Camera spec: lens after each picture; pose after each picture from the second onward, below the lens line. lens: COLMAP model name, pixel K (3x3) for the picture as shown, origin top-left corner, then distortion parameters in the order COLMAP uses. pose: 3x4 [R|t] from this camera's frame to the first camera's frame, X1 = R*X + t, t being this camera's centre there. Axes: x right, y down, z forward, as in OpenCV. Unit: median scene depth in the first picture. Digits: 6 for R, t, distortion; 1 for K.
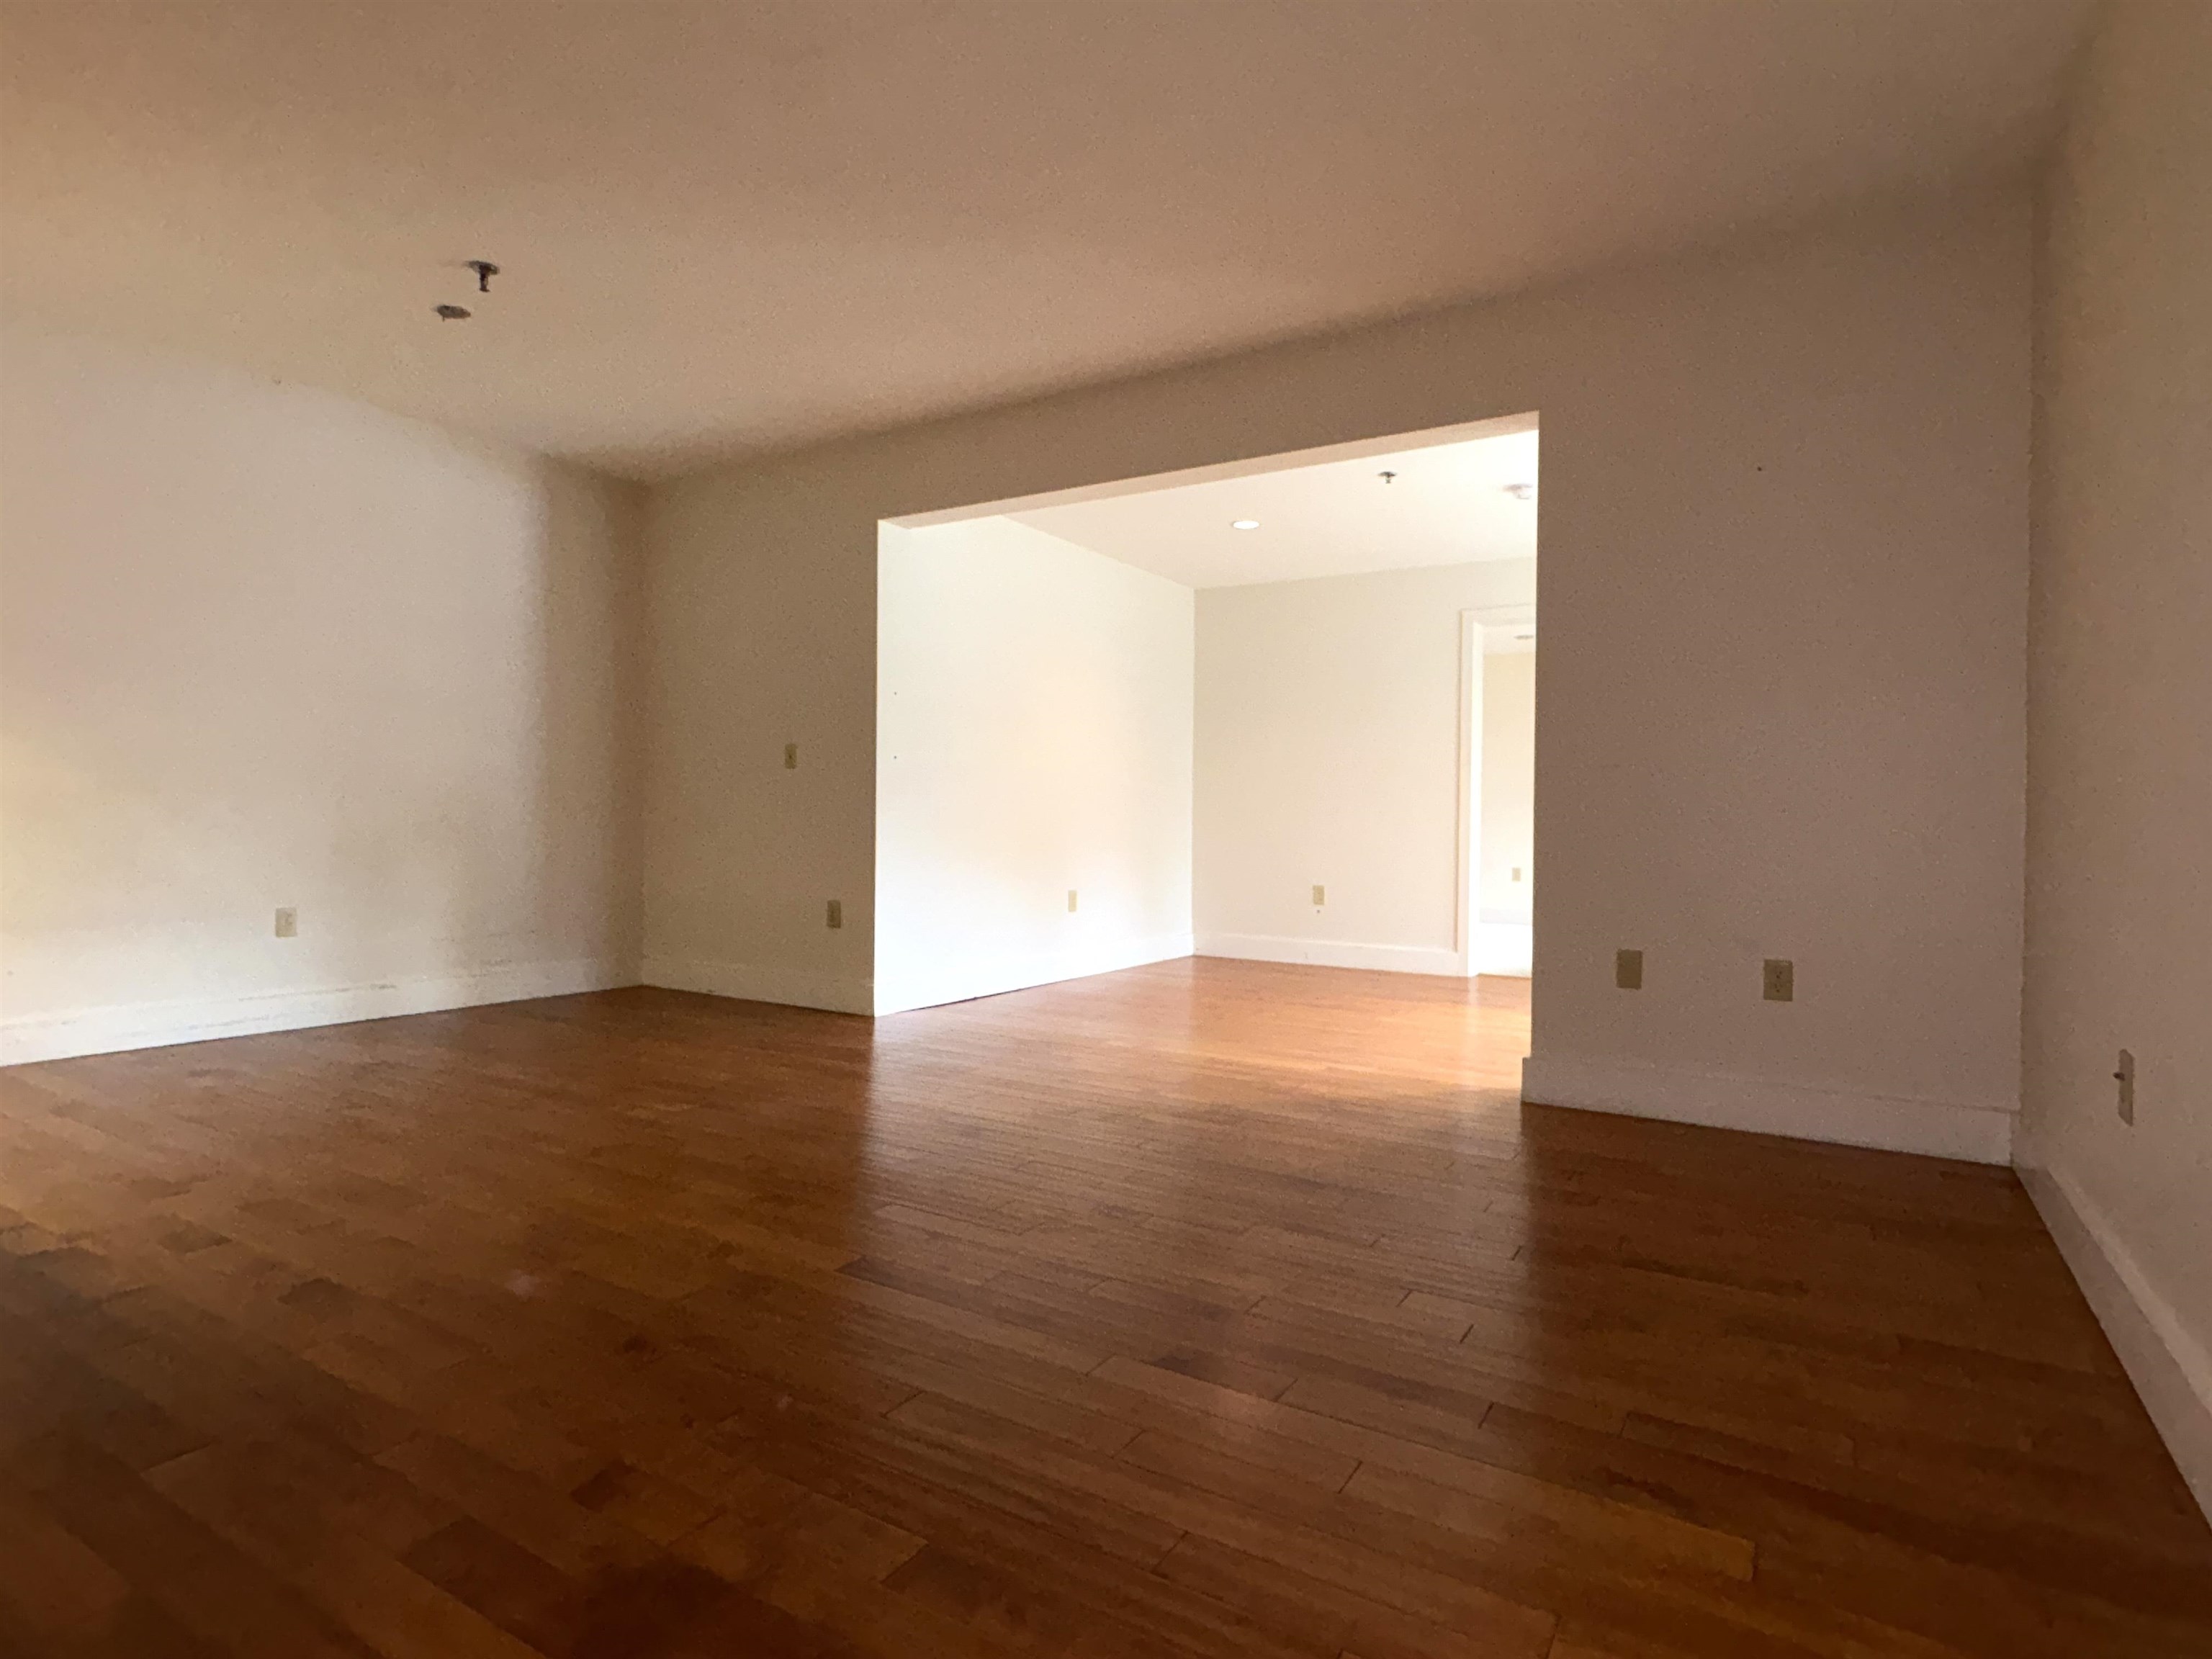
lens RADIAL K [[1172.8, 0, 1106.0], [0, 1172.8, 829.5], [0, 0, 1]] dist [-0.004727, -0.000399]
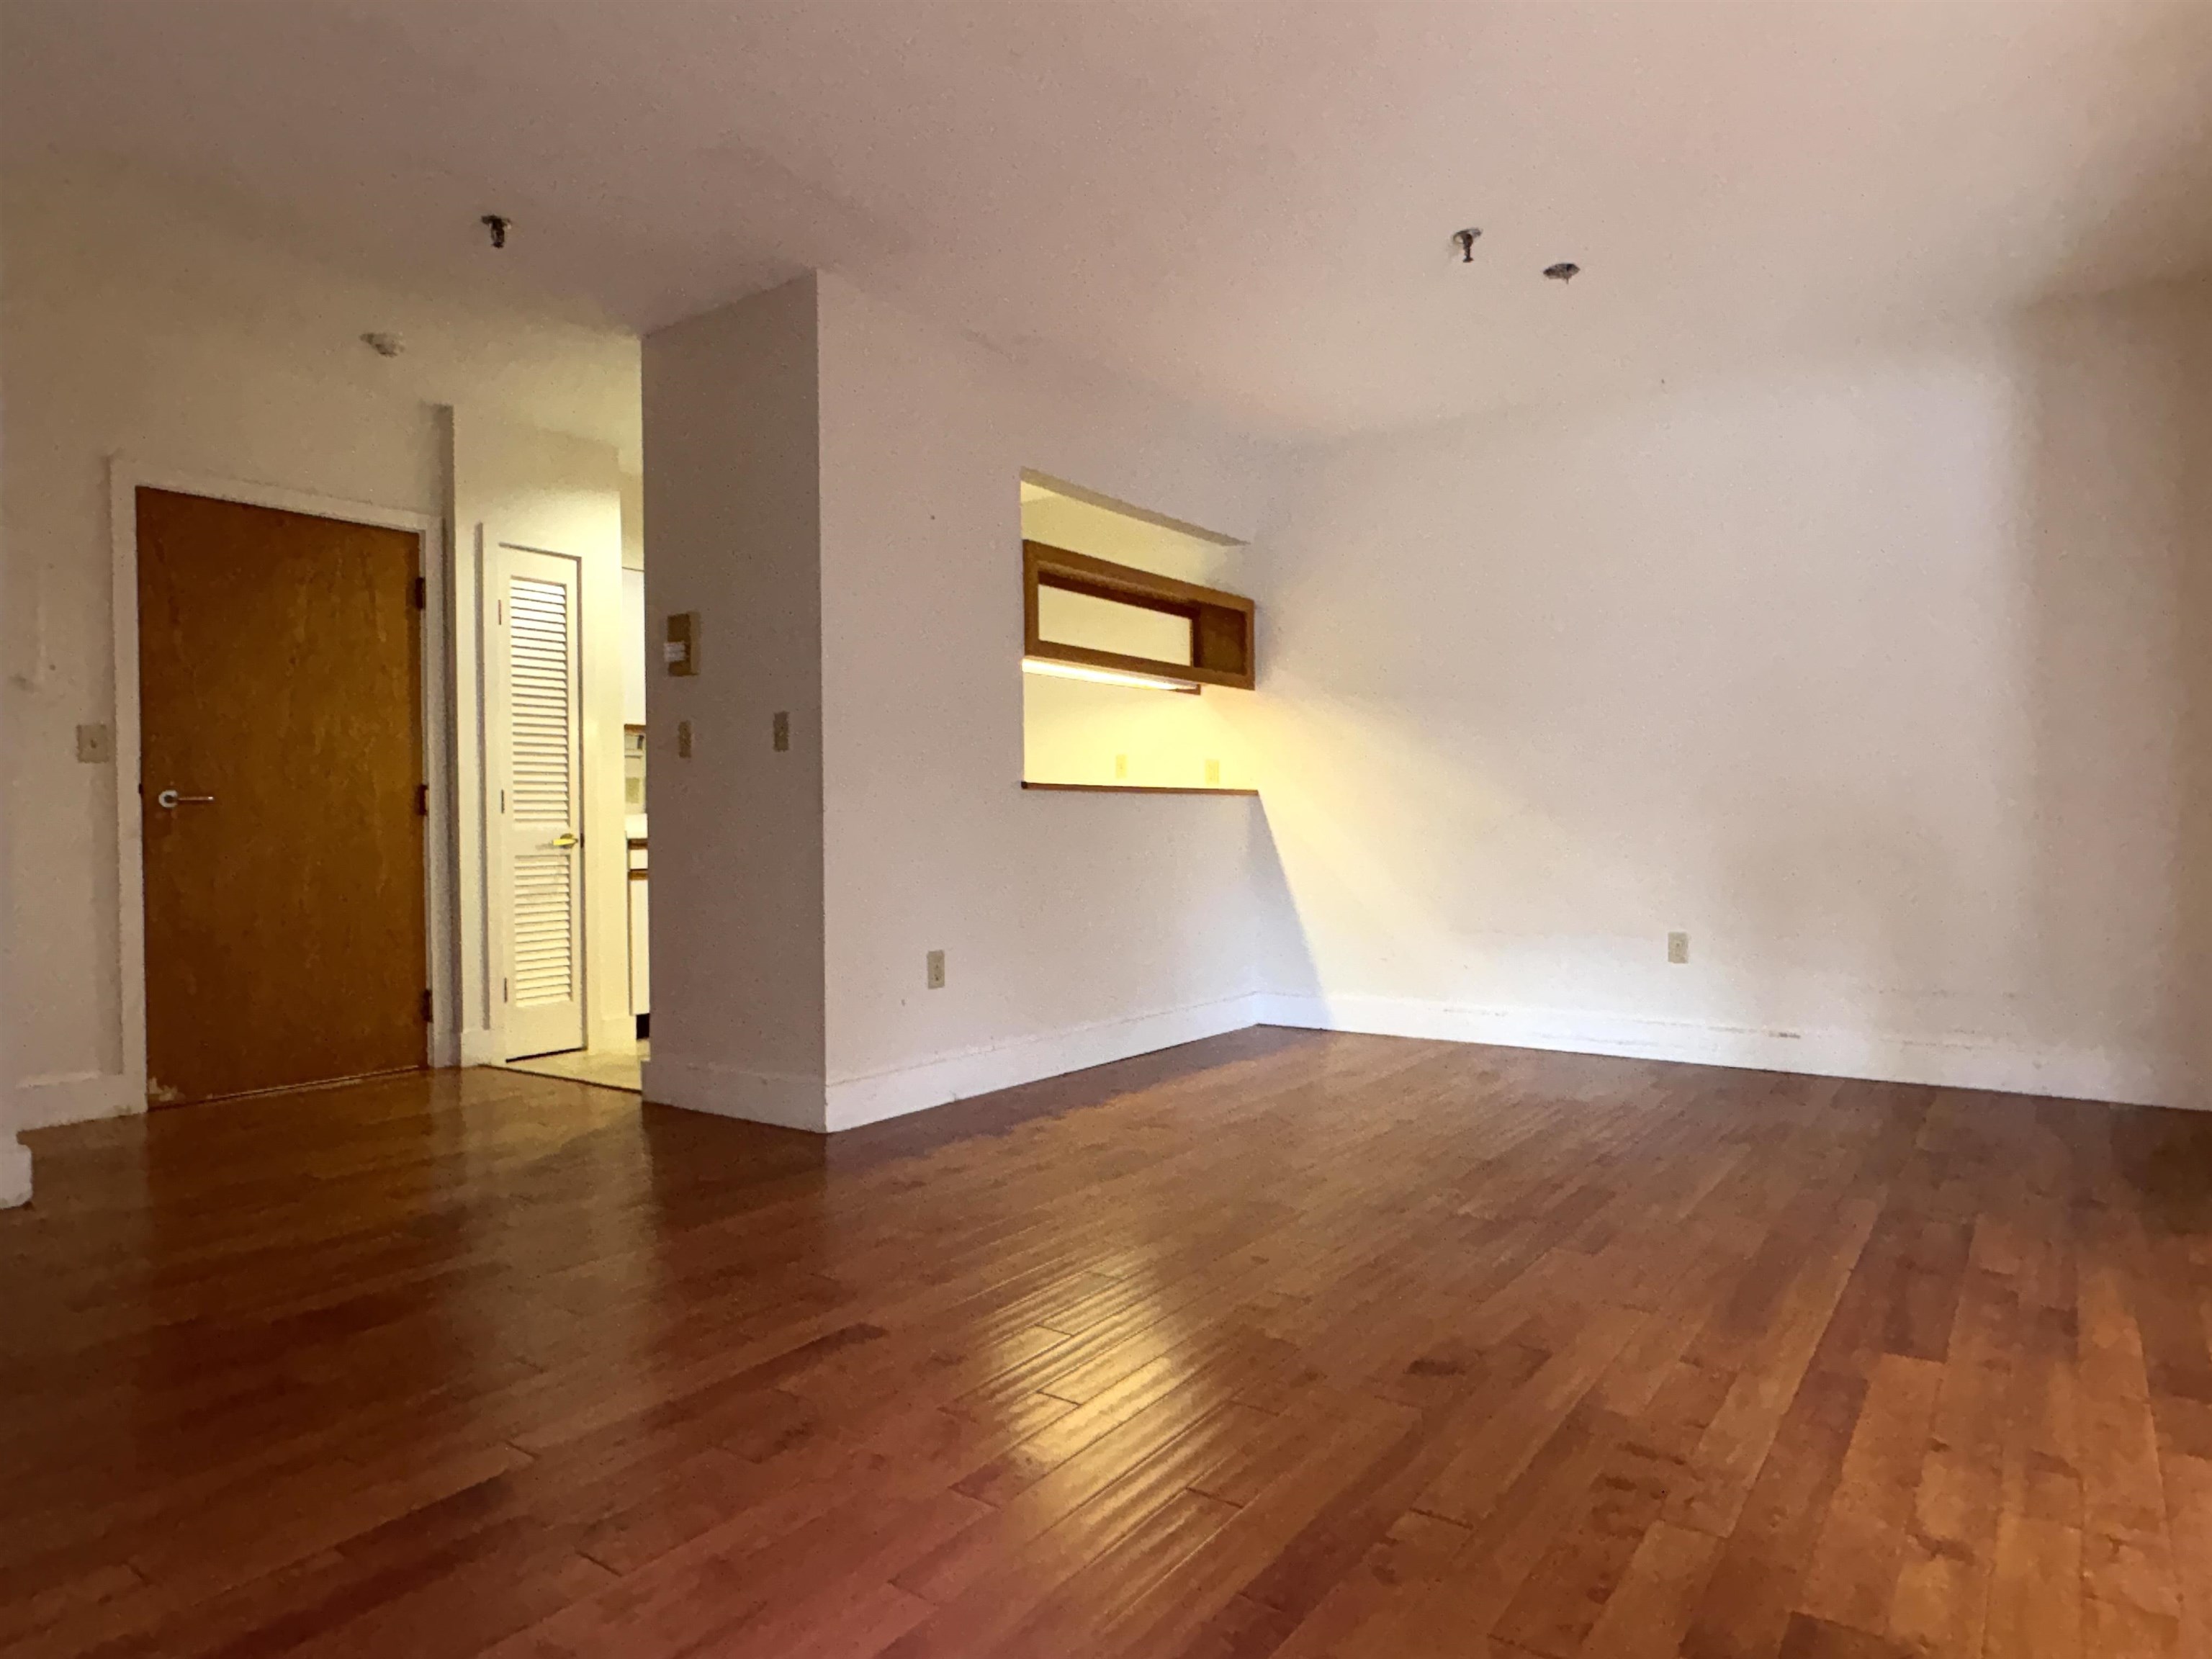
lens RADIAL K [[1347.9, 0, 1106.0], [0, 1347.9, 829.5], [0, 0, 1]] dist [0.002377, 0.000046]
pose [[-0.063575, -0.008297, -0.997943, 0.391386], [0.001754, 0.999963, -0.008426, -0.006887], [0.997976, -0.002286, -0.063558, 0.578437]]
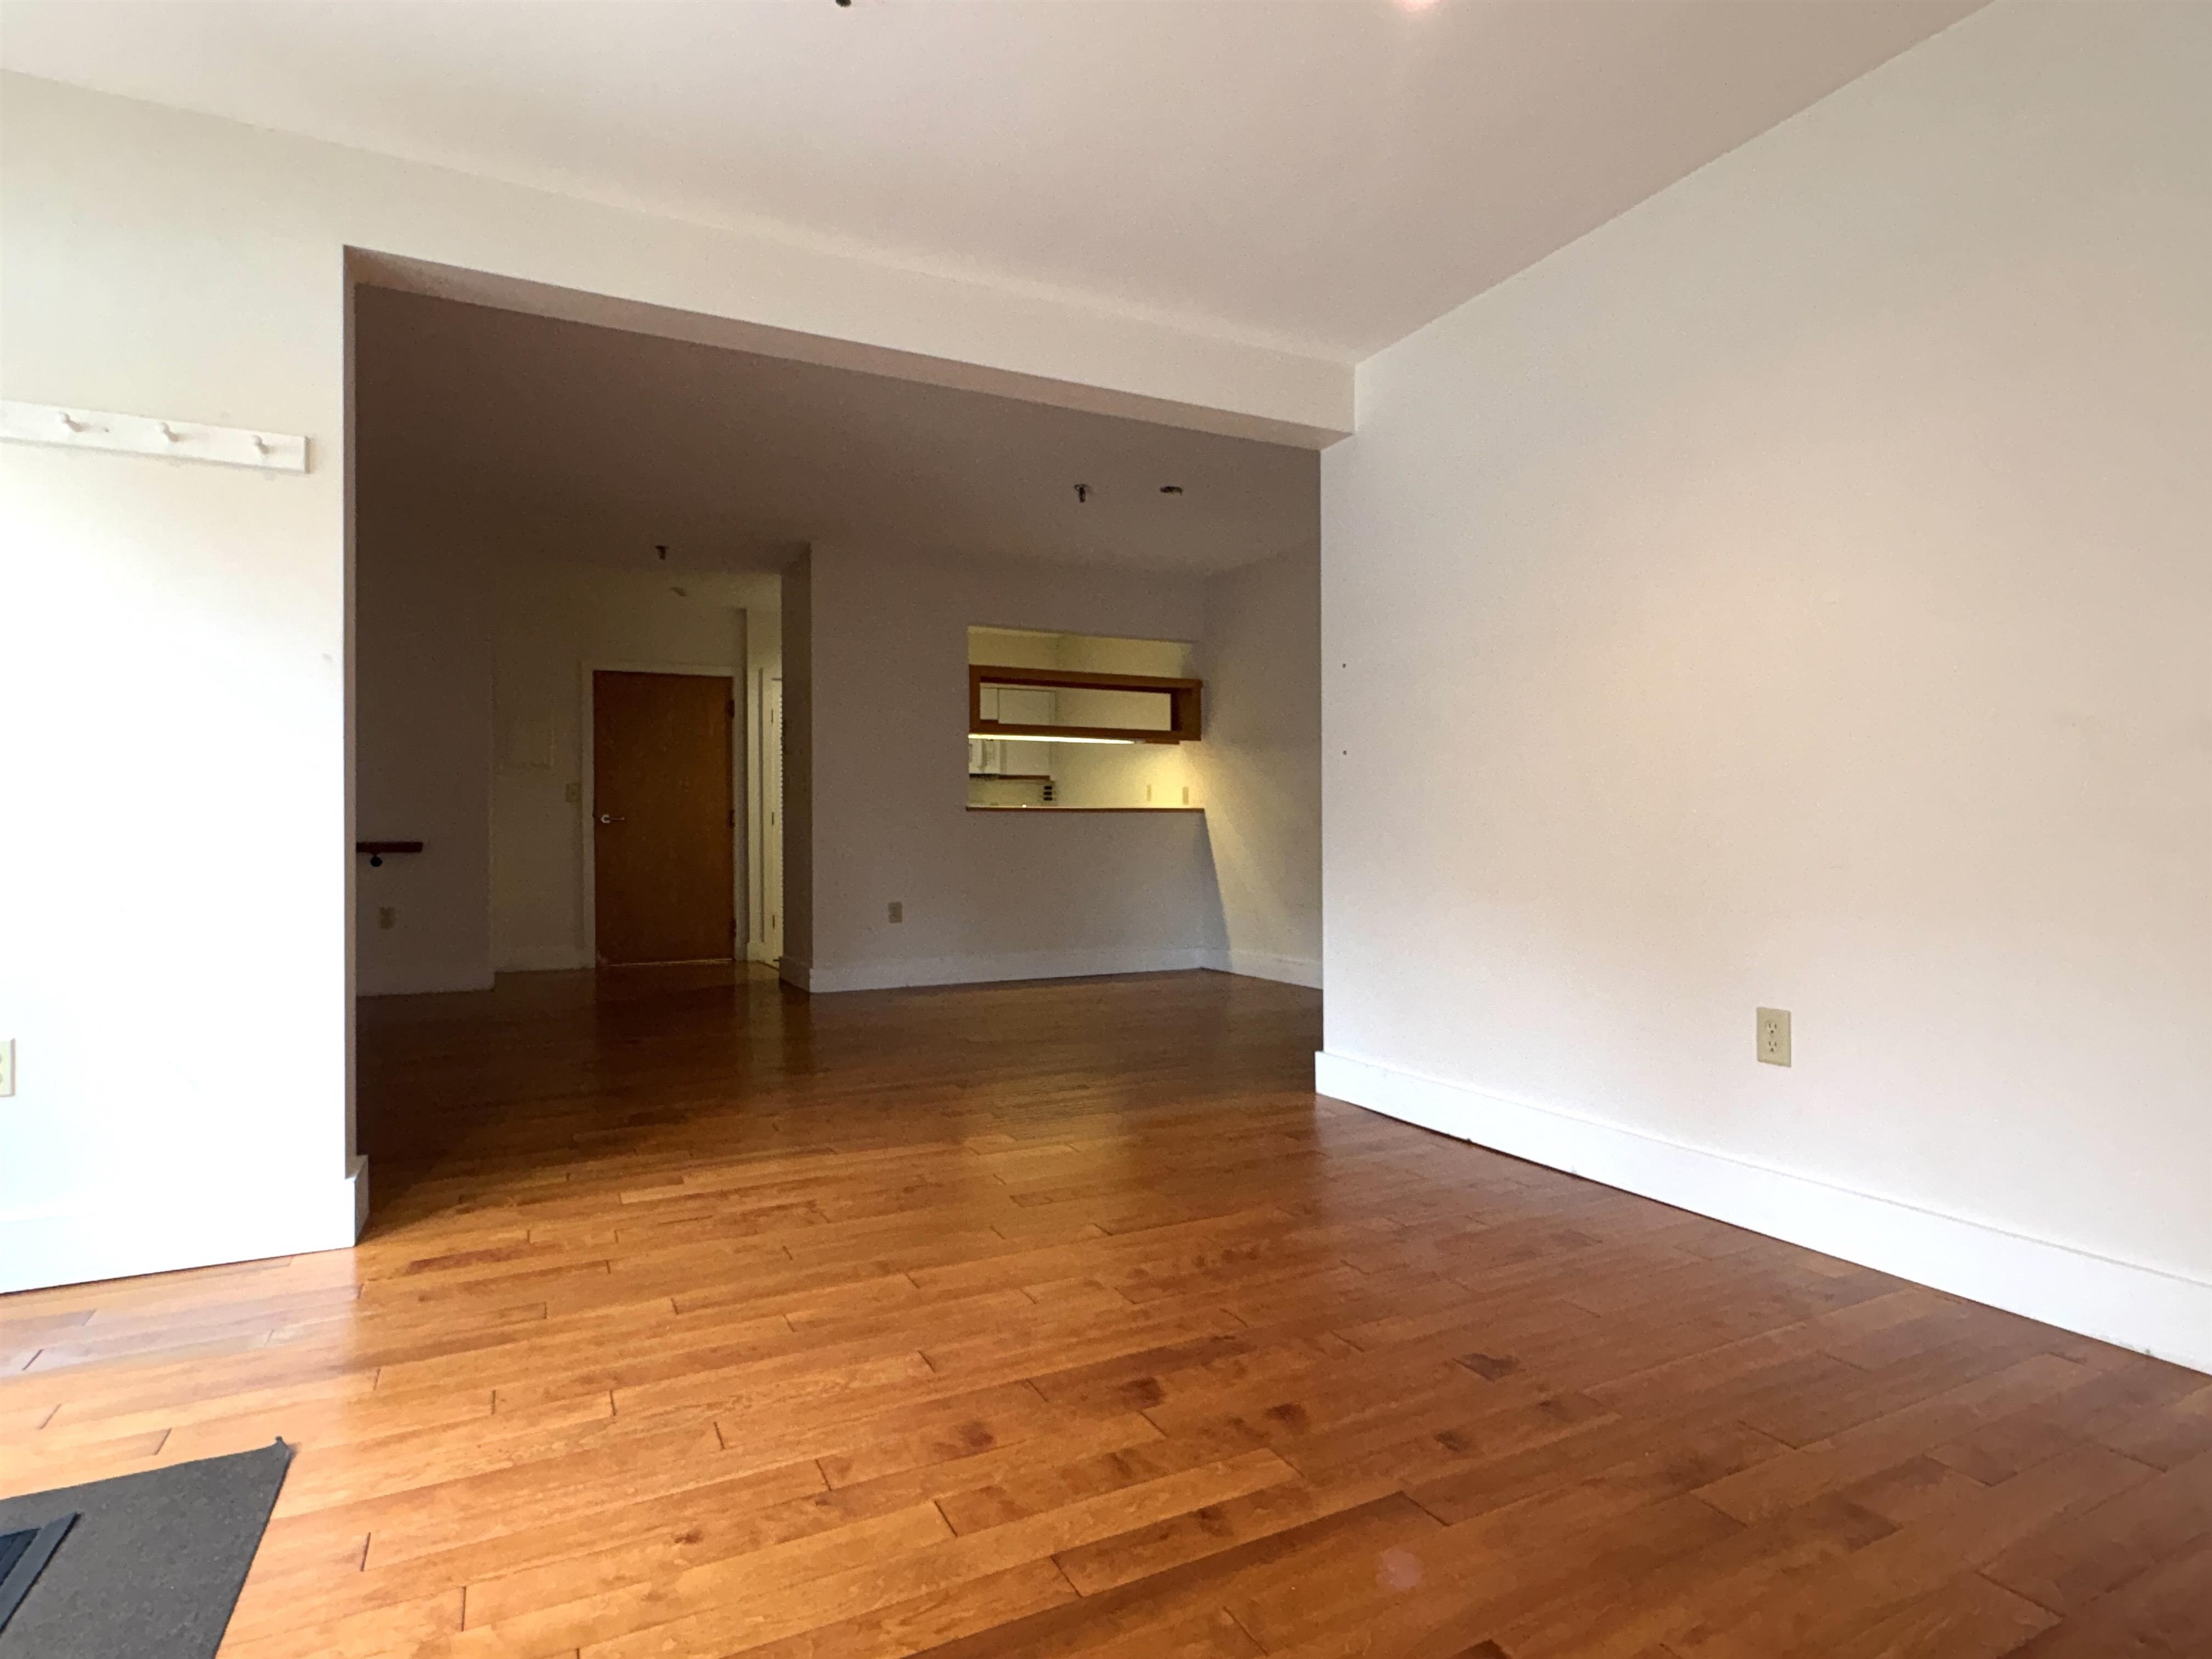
lens RADIAL K [[1172.8, 0, 1106.0], [0, 1172.8, 829.5], [0, 0, 1]] dist [-0.004727, -0.000399]
pose [[-0.515271, -0.014794, -0.856900, 0.574099], [-0.006068, 0.999889, -0.013614, -0.003063], [0.857006, -0.001815, -0.515303, 1.350105]]
